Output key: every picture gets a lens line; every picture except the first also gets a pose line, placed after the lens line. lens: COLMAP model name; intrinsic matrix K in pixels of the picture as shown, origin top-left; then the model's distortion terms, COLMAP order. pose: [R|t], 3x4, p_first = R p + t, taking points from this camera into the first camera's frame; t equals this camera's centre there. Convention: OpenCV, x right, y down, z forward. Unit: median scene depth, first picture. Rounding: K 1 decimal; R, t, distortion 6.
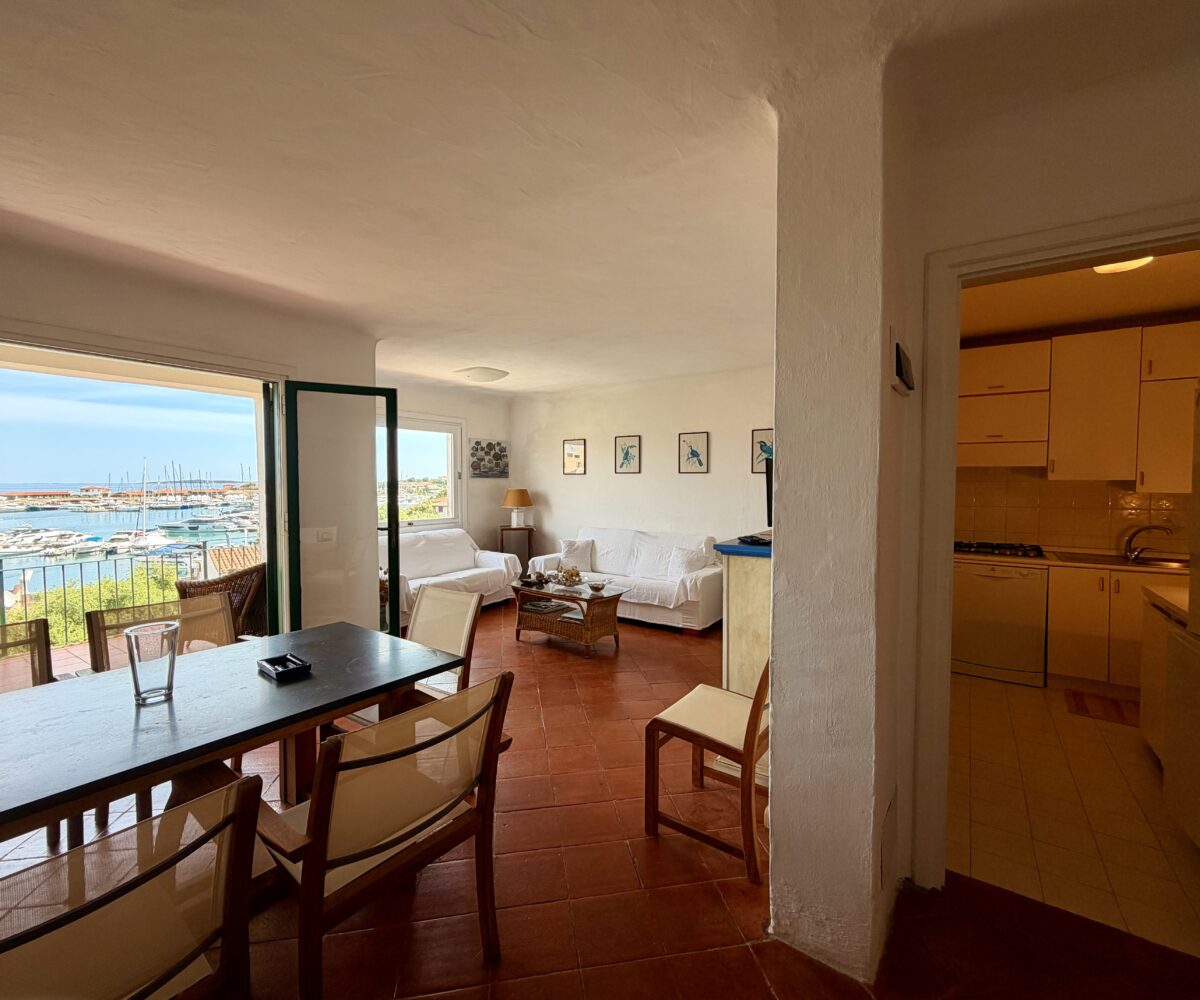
lens RADIAL K [[528.9, 0, 596.2], [0, 528.9, 498.9], [0, 0, 1]] dist [-0.003418, 0.000397]
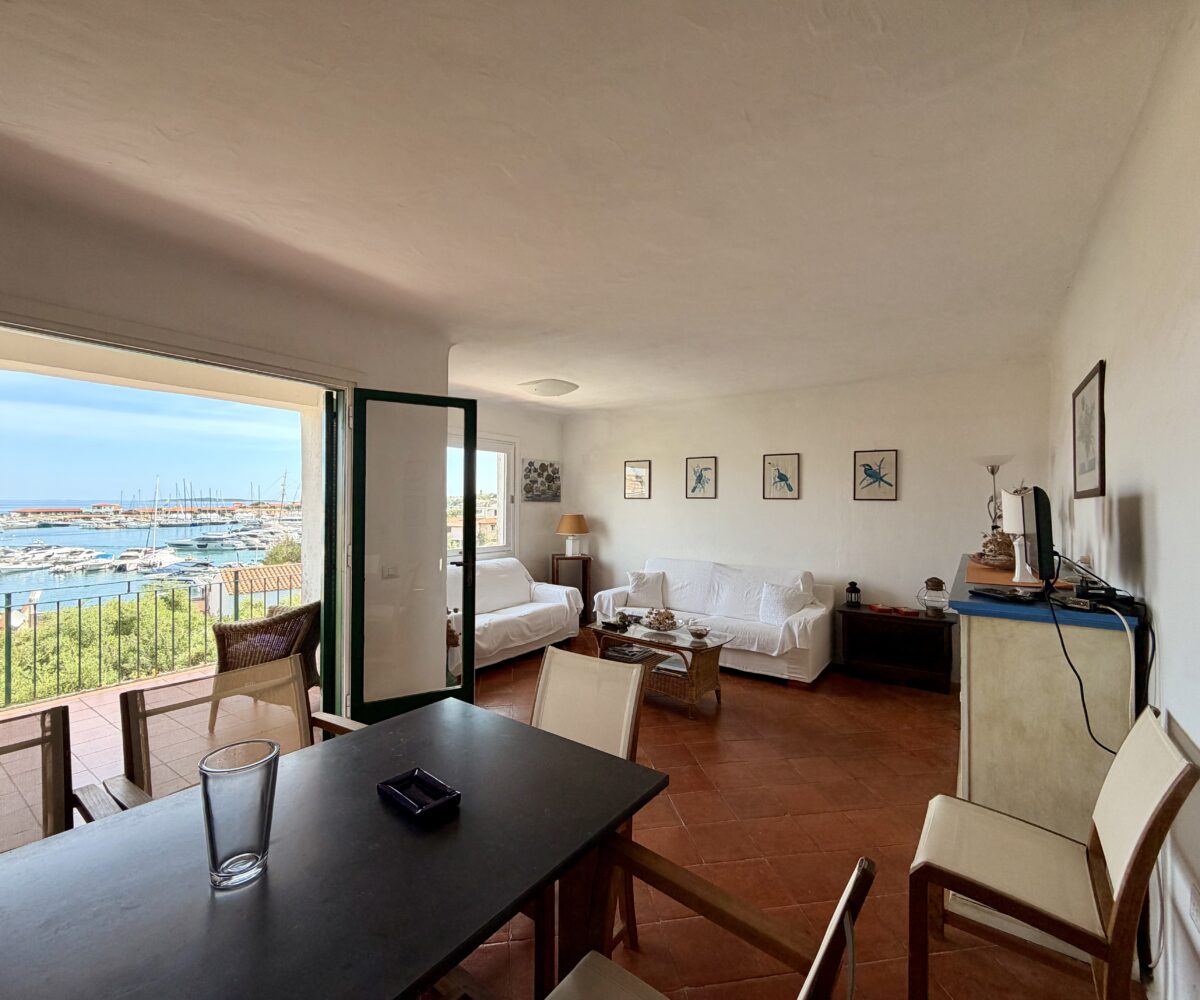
lens RADIAL K [[528.9, 0, 596.7], [0, 528.9, 498.6], [0, 0, 1]] dist [-0.003418, 0.000397]
pose [[0.999899, 0.008516, -0.011403, -0.140945], [-0.008977, 0.999120, -0.040974, -0.012189], [0.011044, 0.041072, 0.999095, 0.125439]]
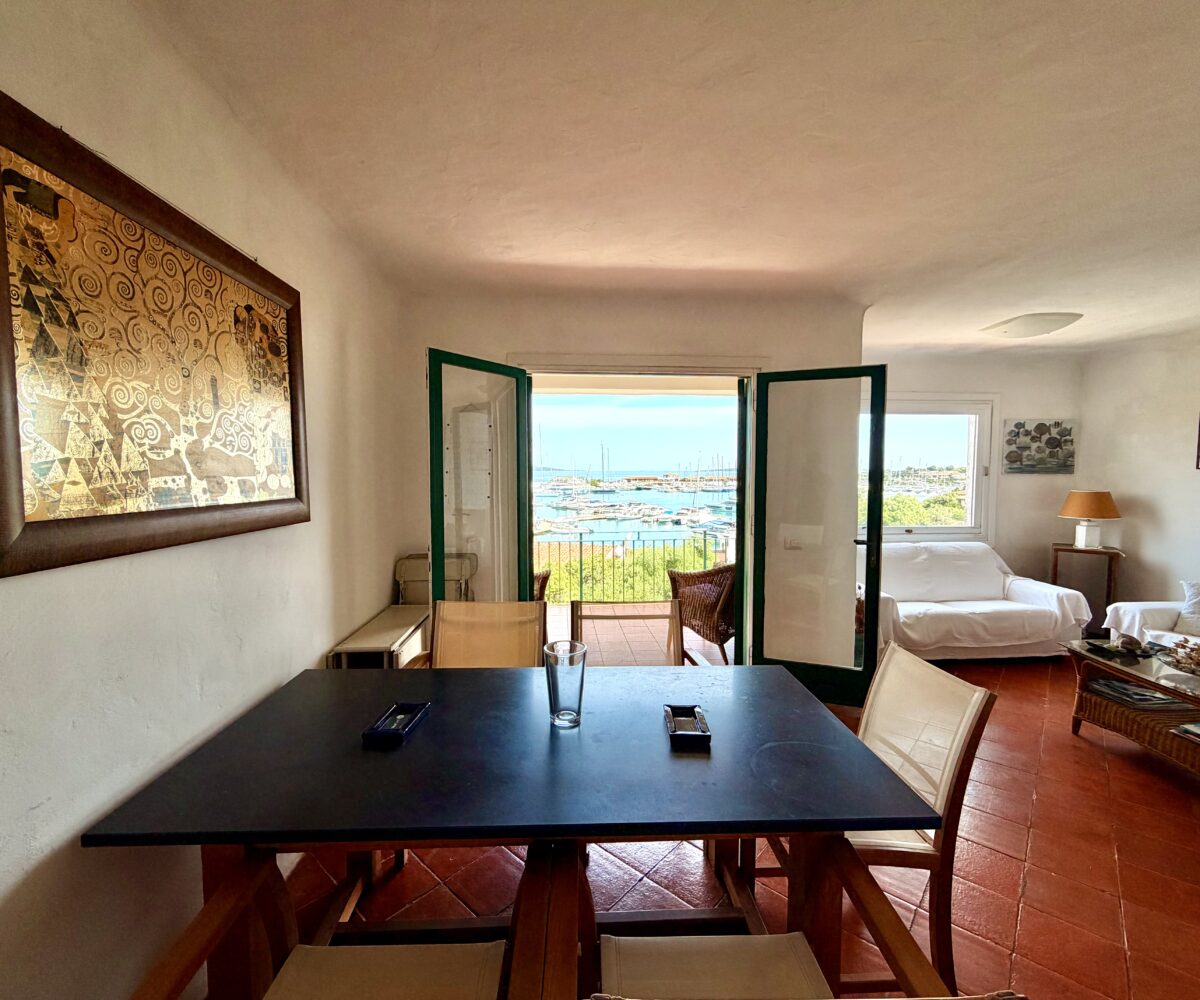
lens RADIAL K [[528.9, 0, 594.4], [0, 528.9, 499.5], [0, 0, 1]] dist [-0.003418, 0.000397]
pose [[0.618491, 0.045267, -0.784487, -0.020688], [-0.027441, 0.998975, 0.036009, -0.021394], [0.785313, -0.000745, 0.619099, 0.149672]]
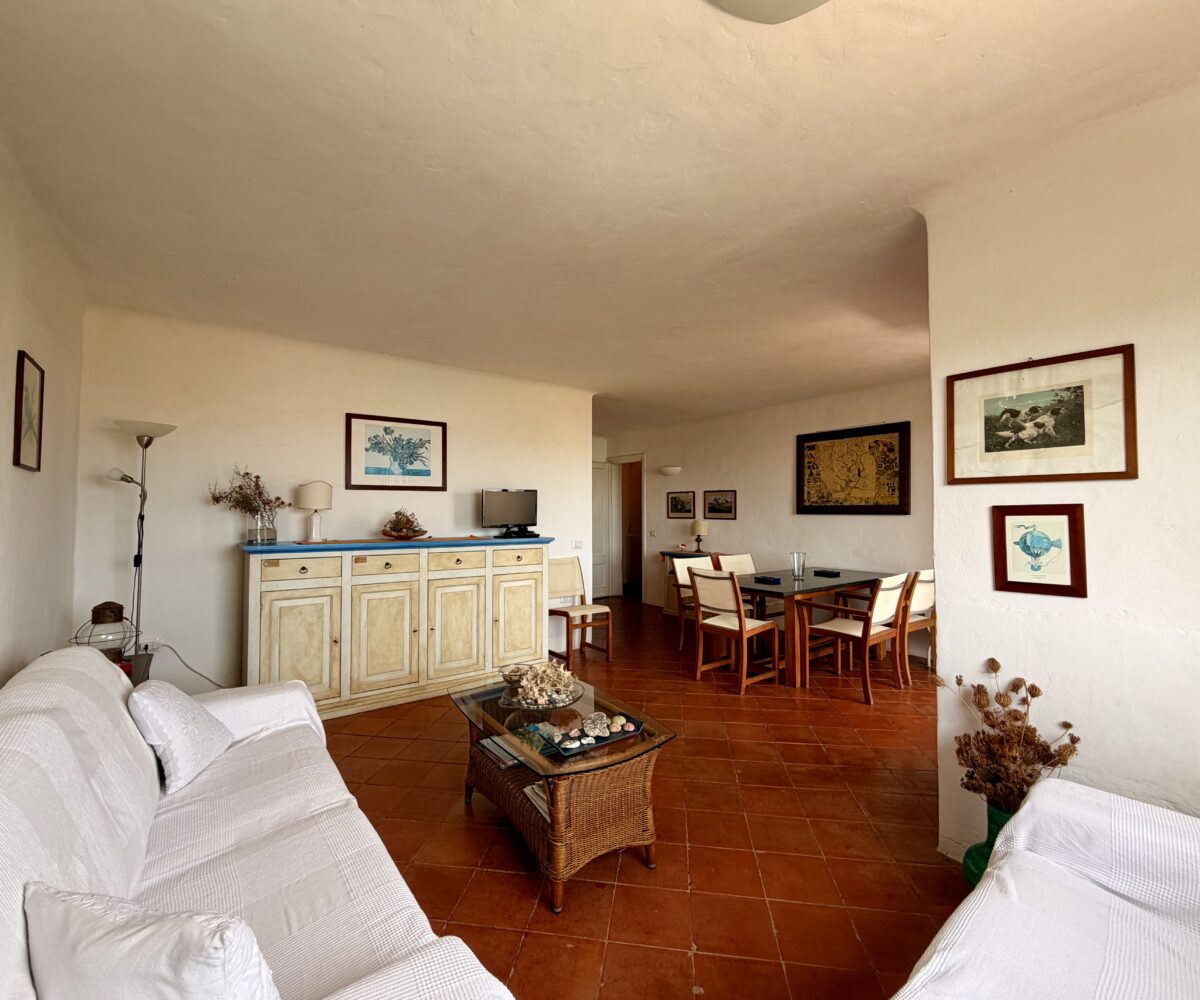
lens RADIAL K [[528.9, 0, 596.9], [0, 528.9, 496.9], [0, 0, 1]] dist [-0.003418, 0.000397]
pose [[-0.952277, 0.012259, 0.304987, -0.231584], [0.012557, 0.999921, -0.000985, -0.023221], [-0.304975, 0.002892, -0.952356, 1.378121]]
